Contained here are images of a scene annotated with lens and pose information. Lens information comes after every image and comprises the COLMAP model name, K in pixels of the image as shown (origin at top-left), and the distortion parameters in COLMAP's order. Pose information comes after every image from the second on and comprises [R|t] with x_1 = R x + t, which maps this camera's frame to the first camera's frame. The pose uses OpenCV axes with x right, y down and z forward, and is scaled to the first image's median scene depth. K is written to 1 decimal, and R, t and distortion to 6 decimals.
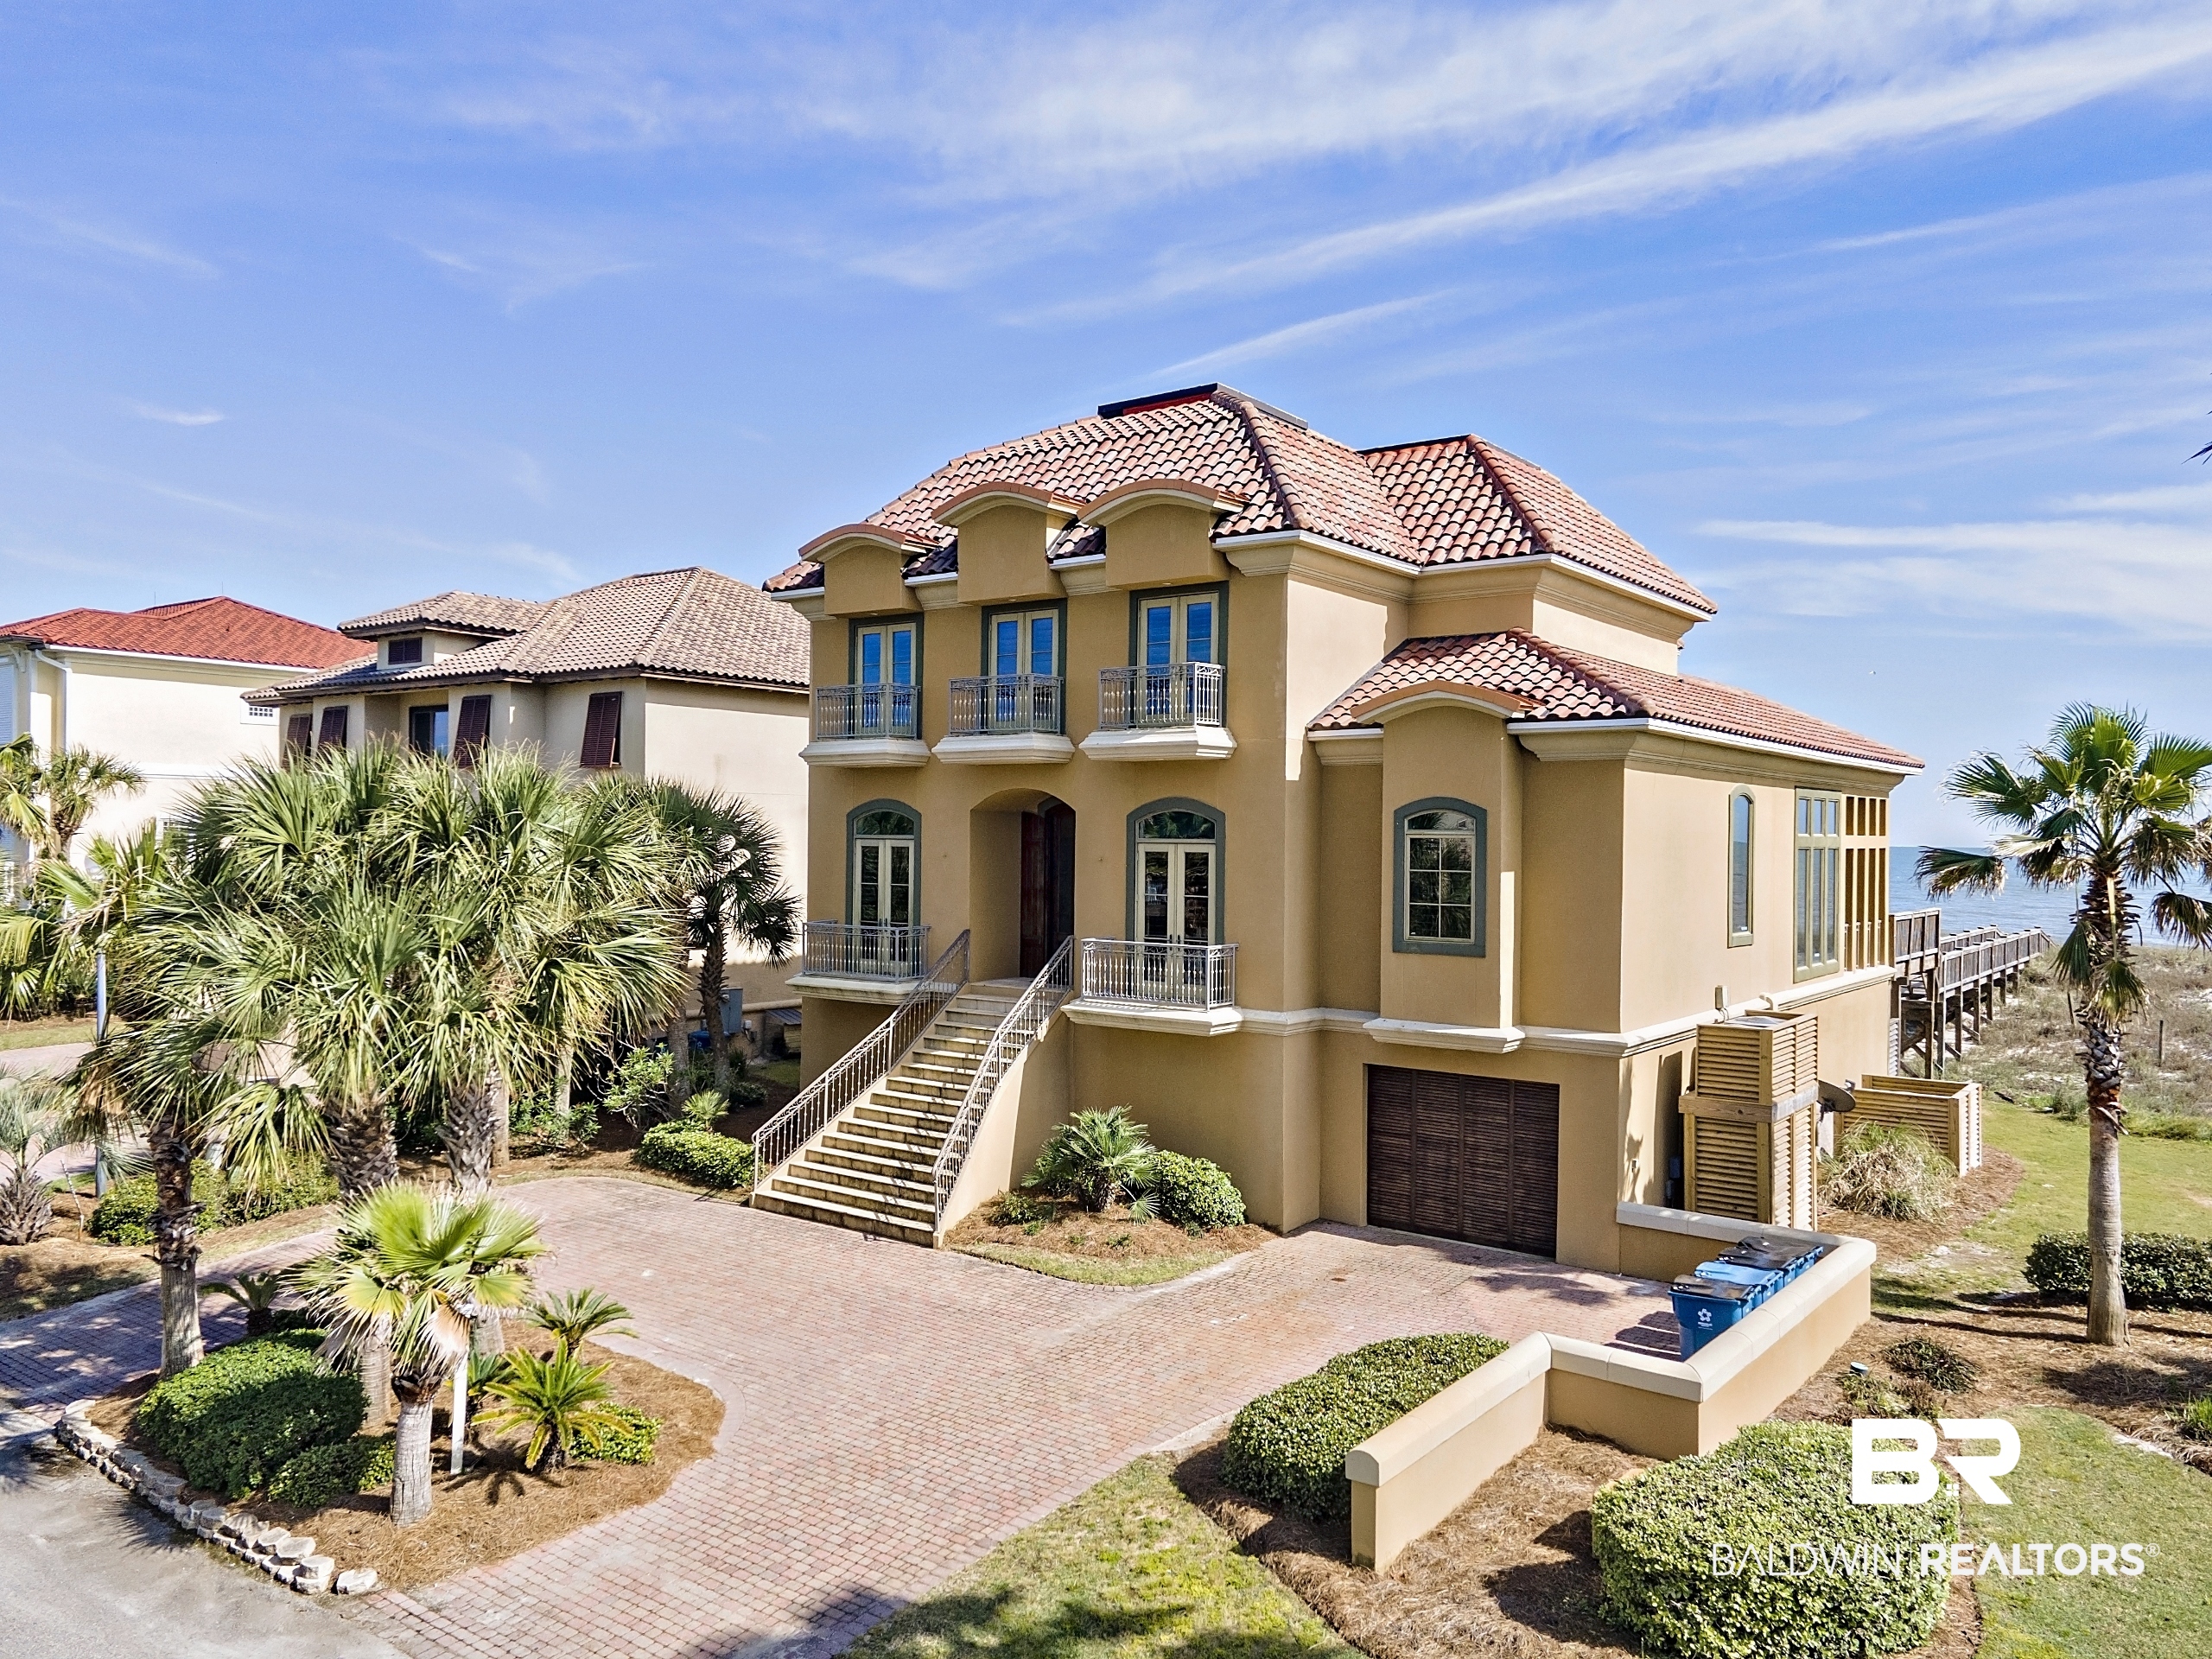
lens RADIAL K [[1612.9, 0, 1105.5], [0, 1612.9, 823.5], [0, 0, 1]] dist [0.046873, 0.000673]
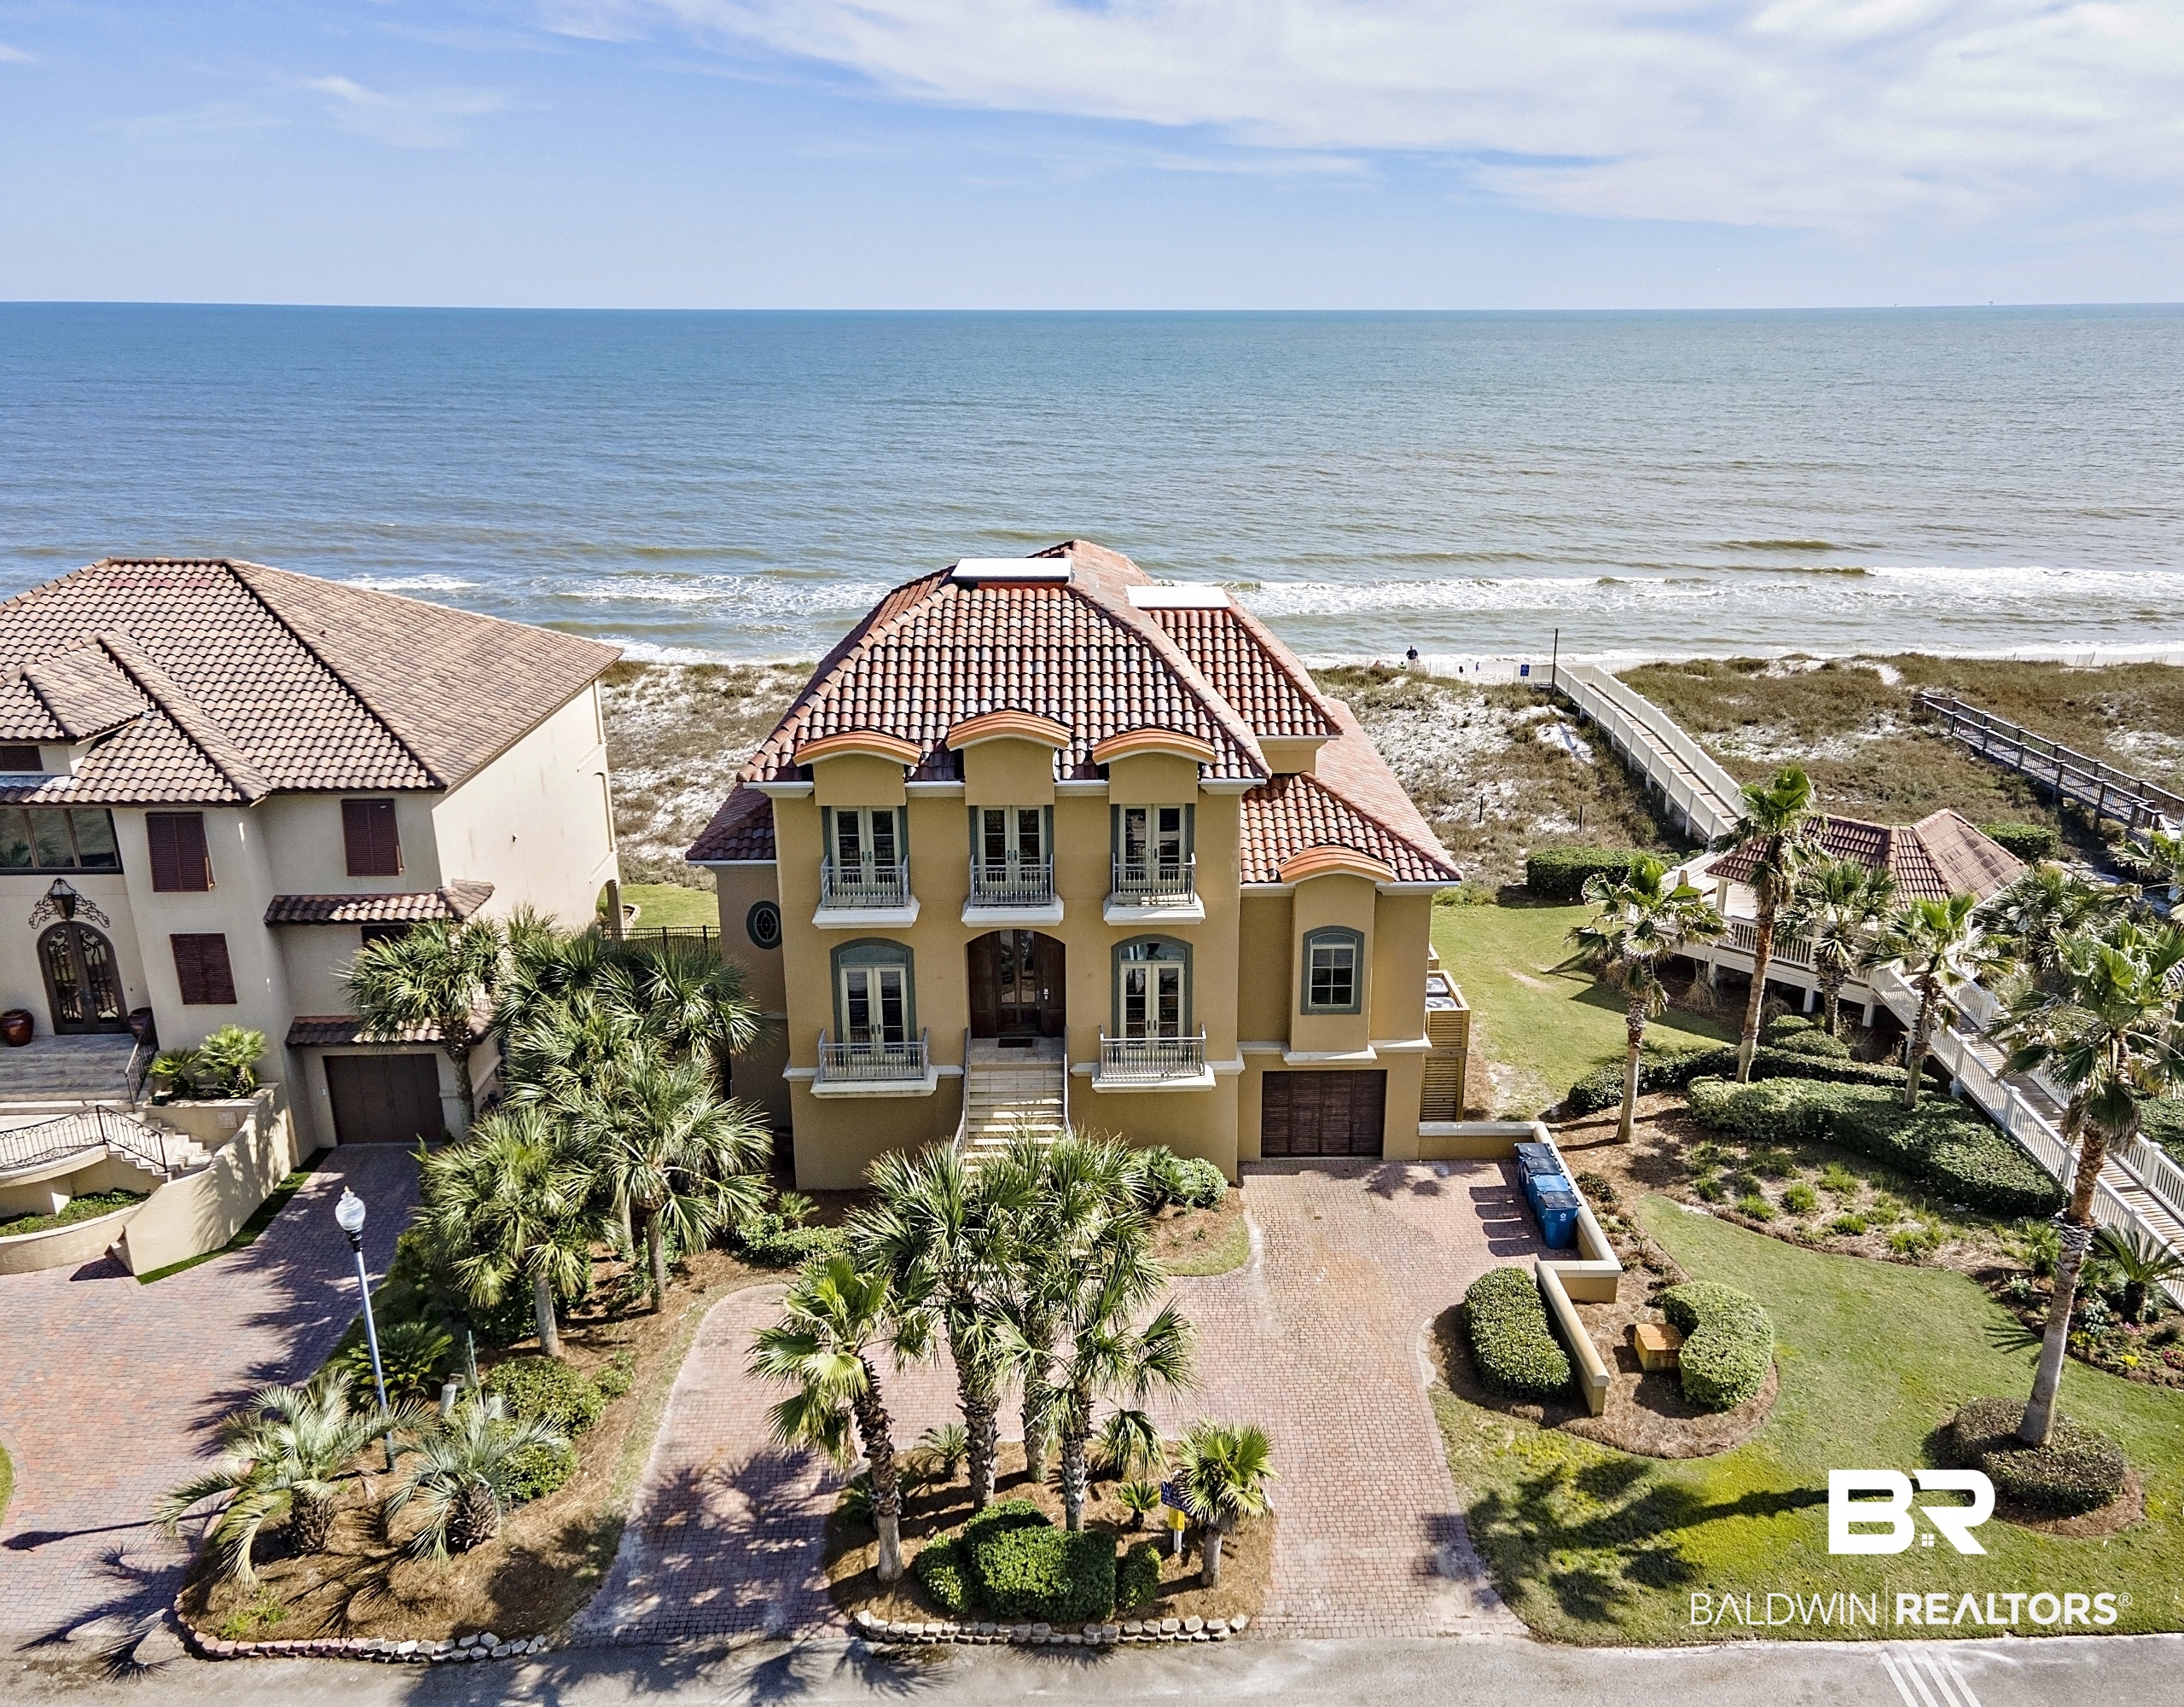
lens RADIAL K [[1661.0, 0, 1179.8], [0, 1661.0, 851.3], [0, 0, 1]] dist [0.064414, -0.012421]
pose [[0.774650, -0.201958, 0.599275, -0.897136], [0.007422, 0.950473, 0.310719, -0.605304], [-0.632347, -0.236251, 0.737783, -0.121993]]
